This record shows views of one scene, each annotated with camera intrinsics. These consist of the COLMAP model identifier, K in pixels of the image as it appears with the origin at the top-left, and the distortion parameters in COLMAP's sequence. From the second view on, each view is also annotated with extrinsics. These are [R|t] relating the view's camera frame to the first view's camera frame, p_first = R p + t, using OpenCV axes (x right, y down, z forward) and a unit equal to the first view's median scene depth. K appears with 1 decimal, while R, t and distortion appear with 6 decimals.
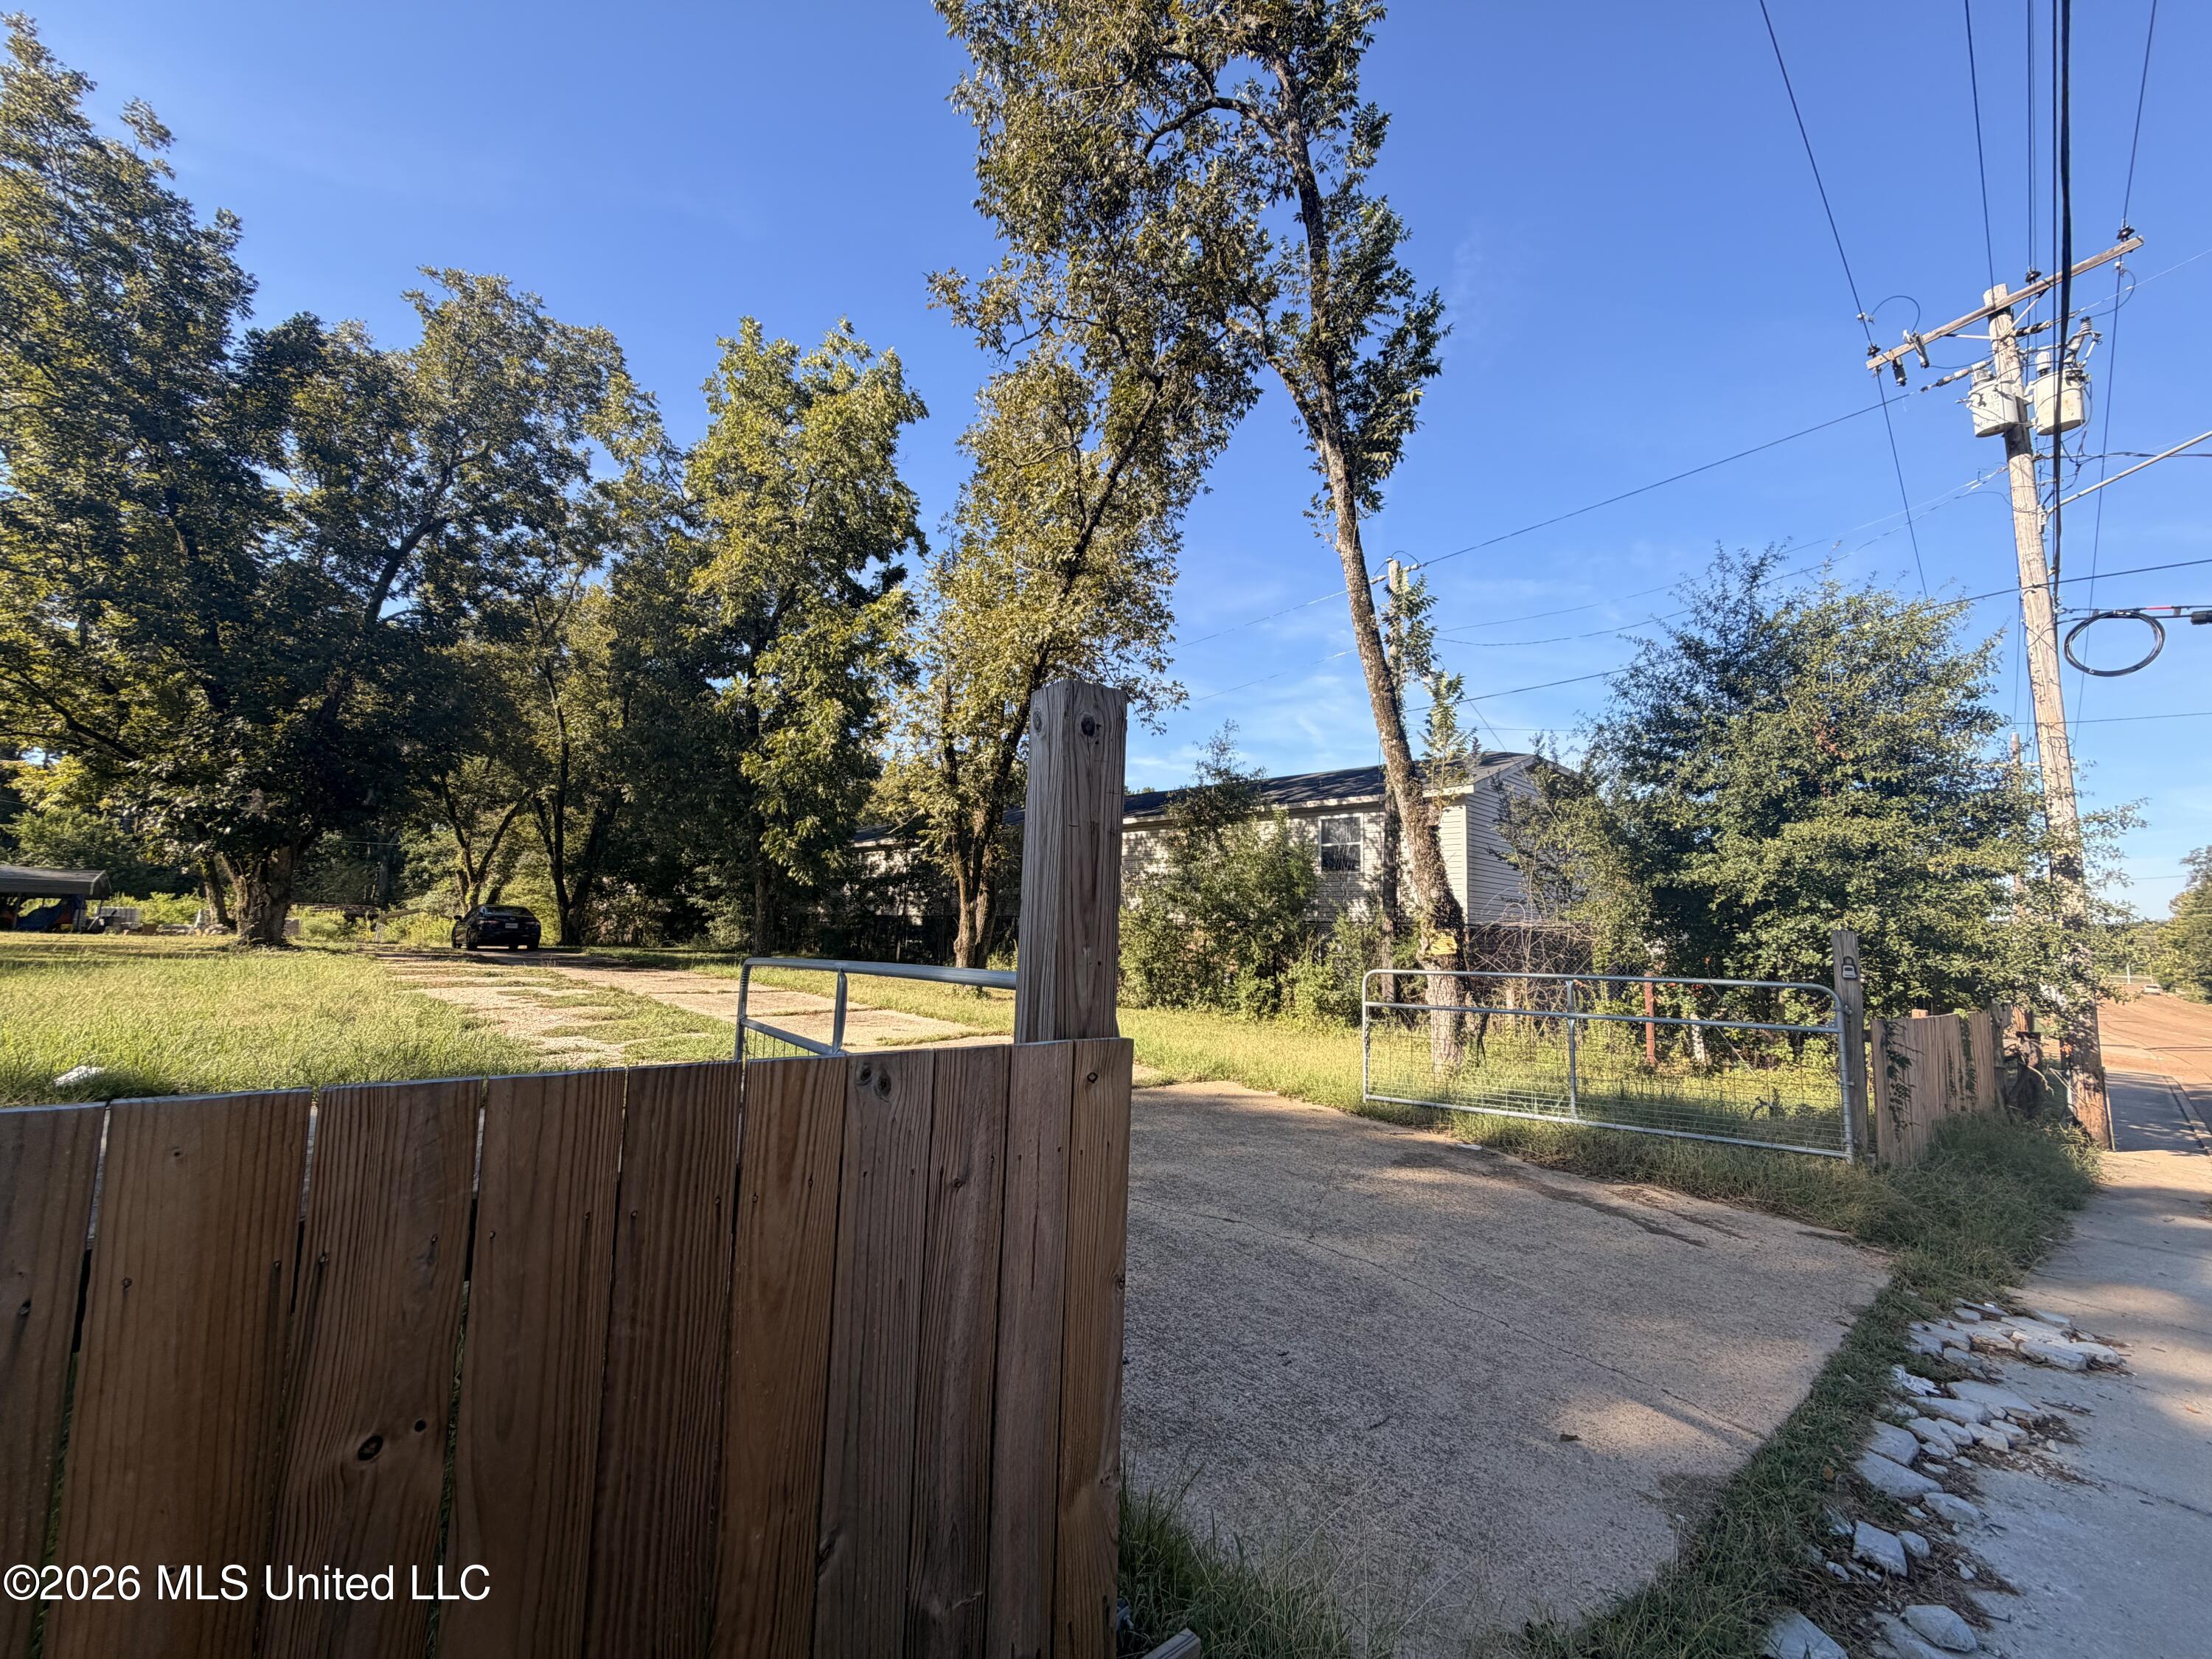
lens RADIAL K [[880.4, 0, 1099.5], [0, 880.4, 831.6], [0, 0, 1]] dist [0.000245, -0.000114]
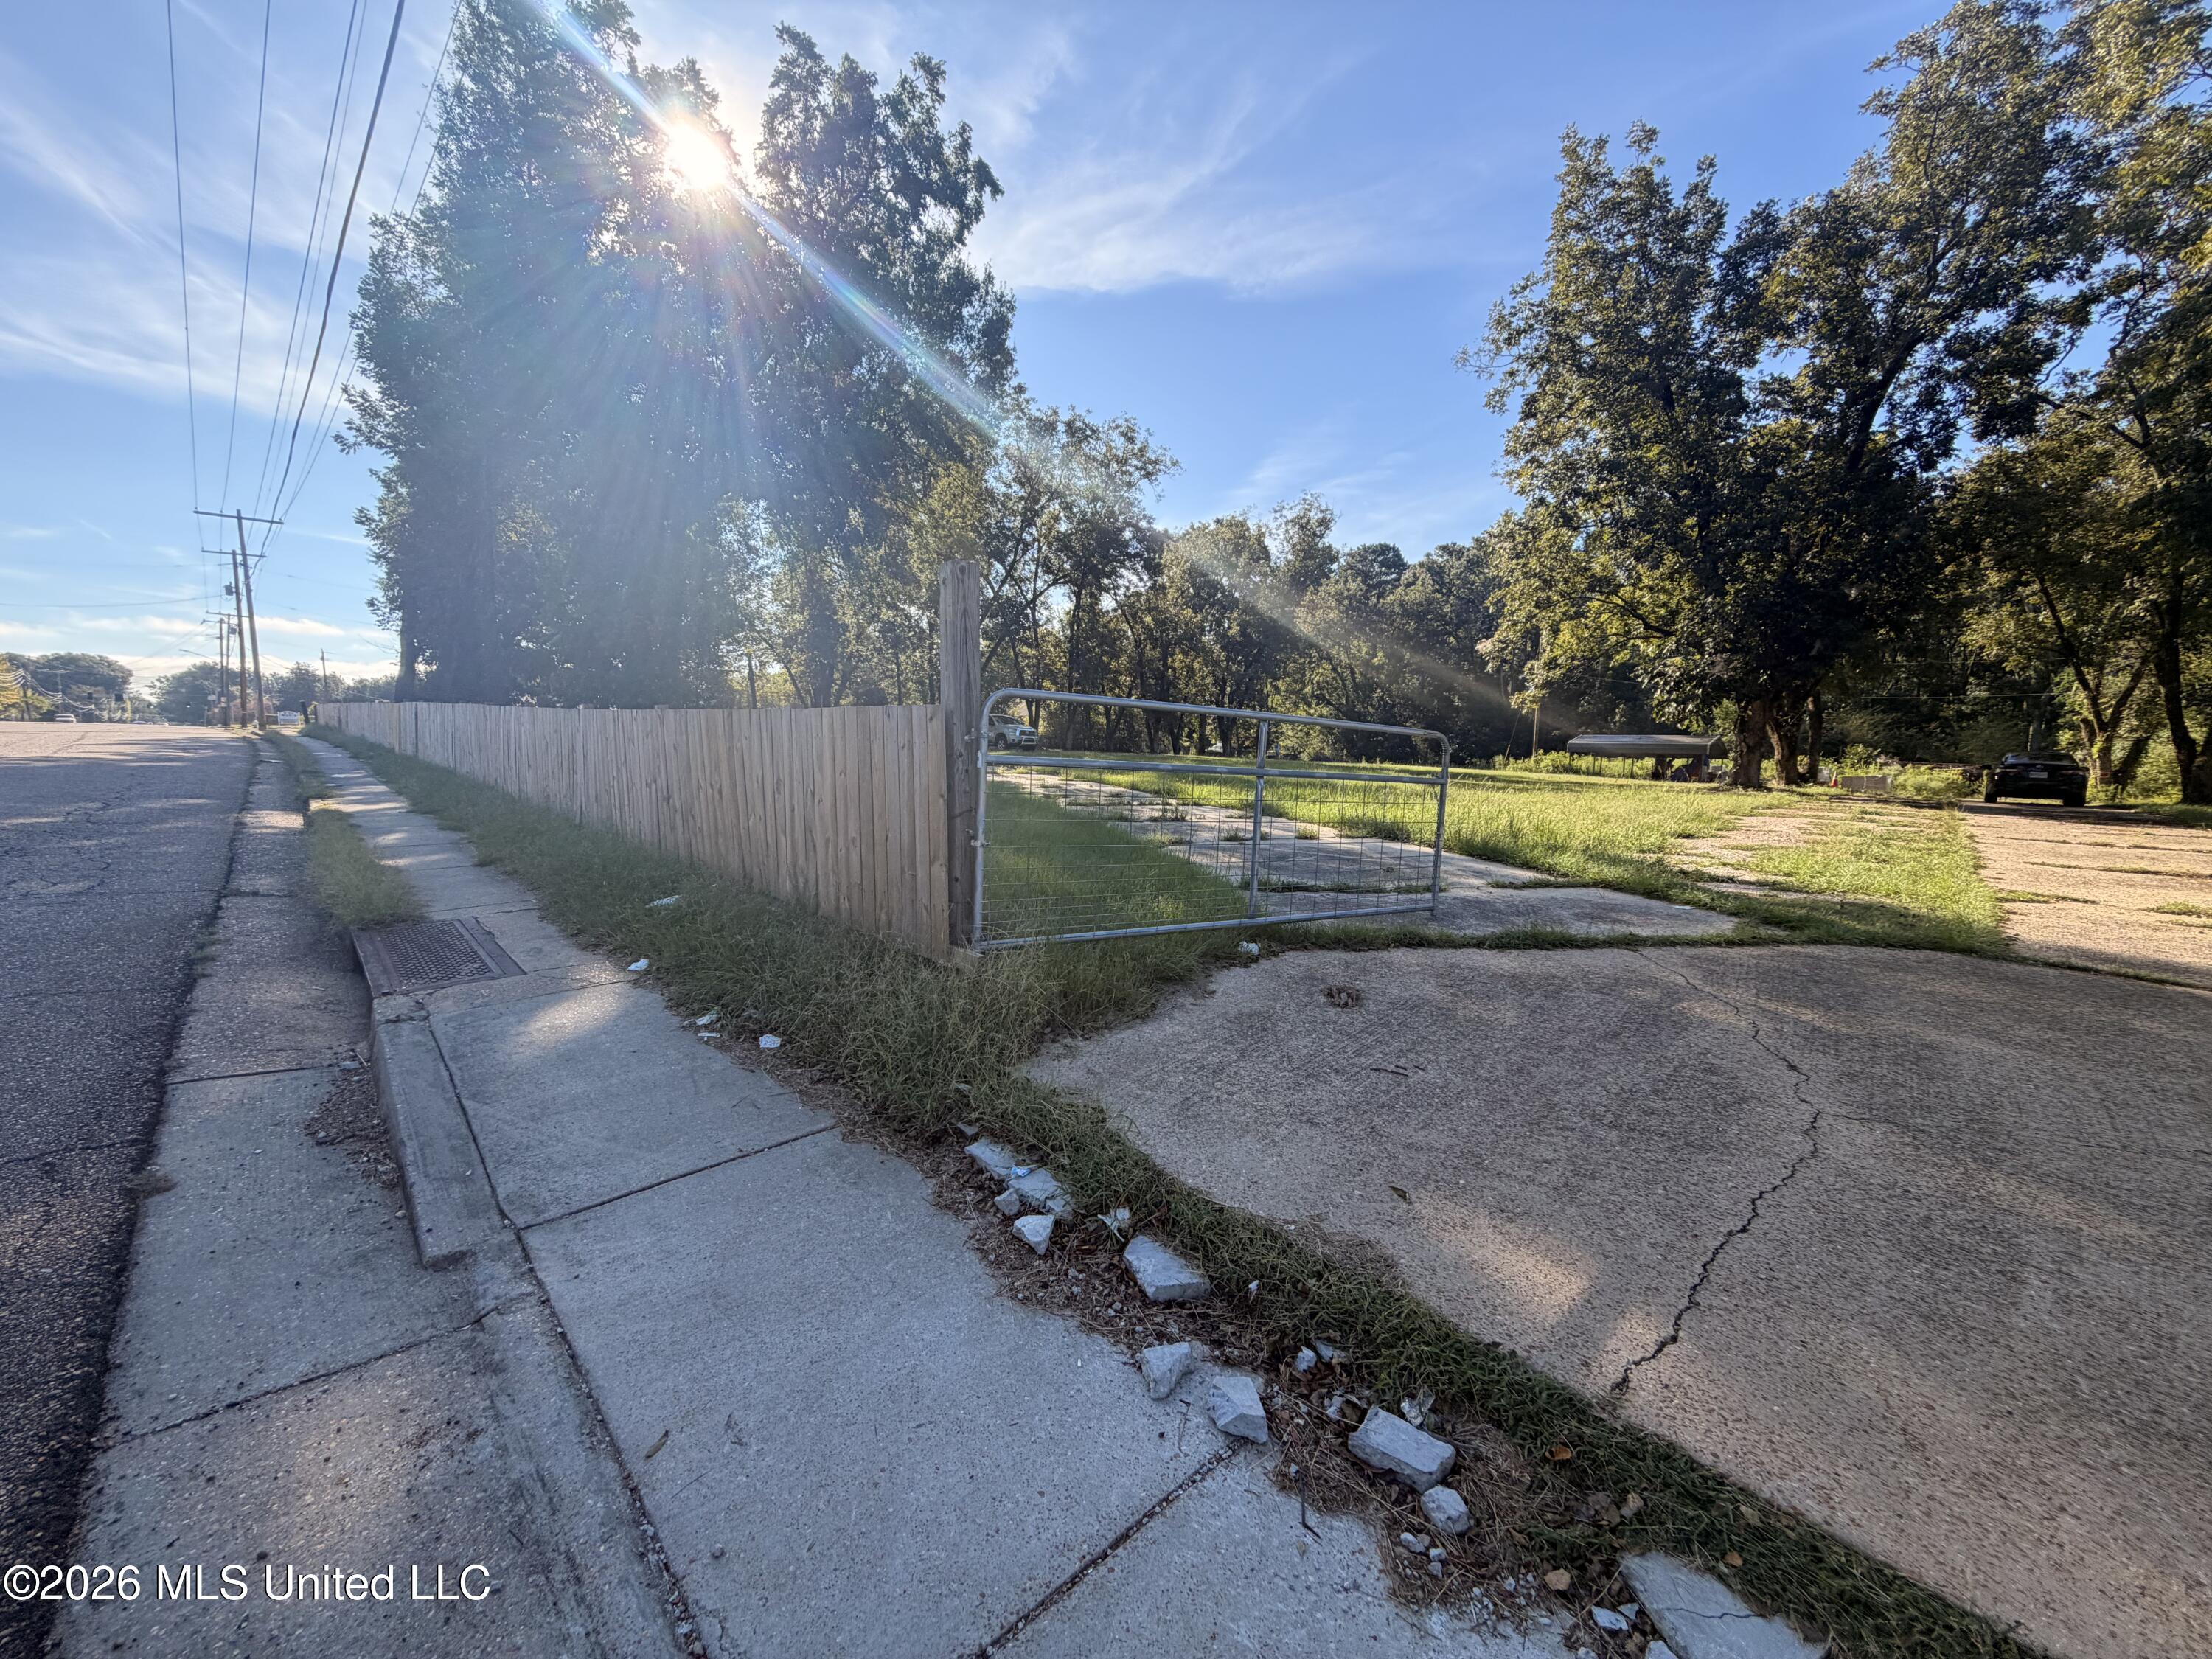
lens RADIAL K [[880.4, 0, 1100.6], [0, 880.4, 827.1], [0, 0, 1]] dist [0.000245, -0.000114]
pose [[0.028445, 0.055458, -0.998056, 0.231251], [0.089012, 0.994353, 0.057789, 0.042557], [0.995624, -0.090483, 0.023348, 0.120988]]
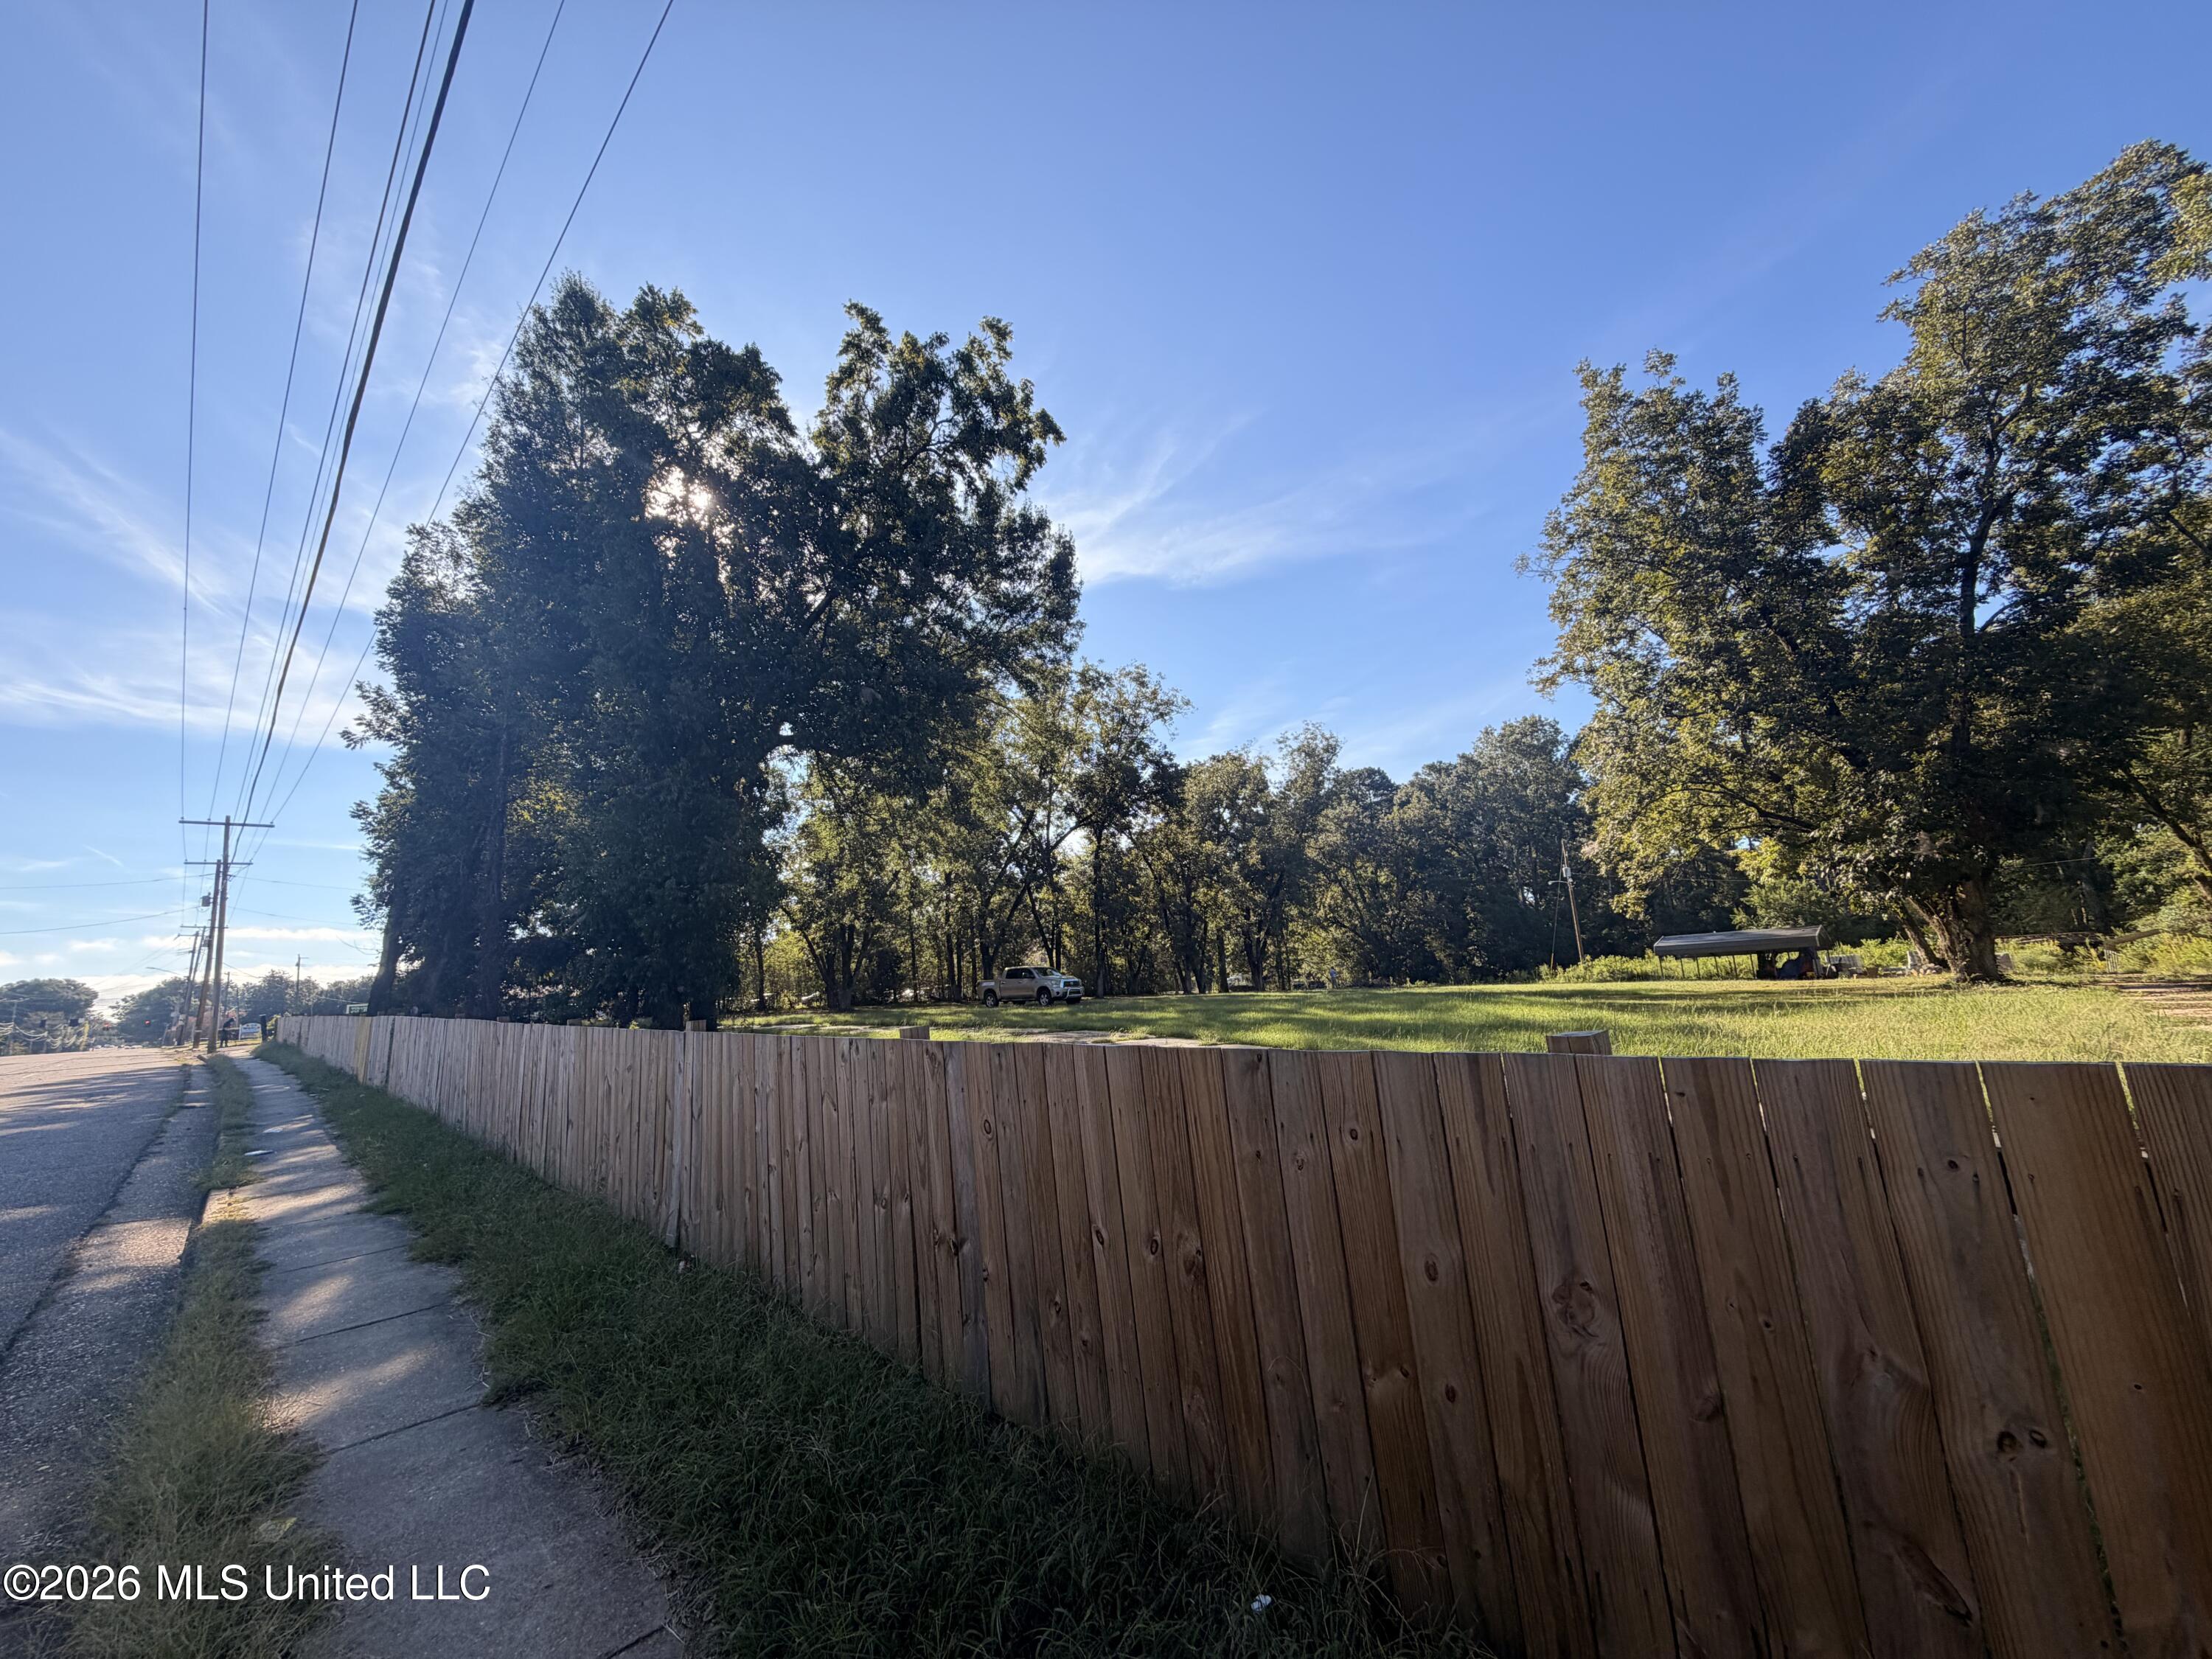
lens RADIAL K [[880.4, 0, 1100.0], [0, 880.4, 829.6], [0, 0, 1]] dist [0.000245, -0.000114]
pose [[0.037246, -0.214260, -0.976066, 0.024202], [0.170249, 0.963825, -0.205076, -0.002803], [0.984697, -0.158536, 0.072376, -0.030969]]
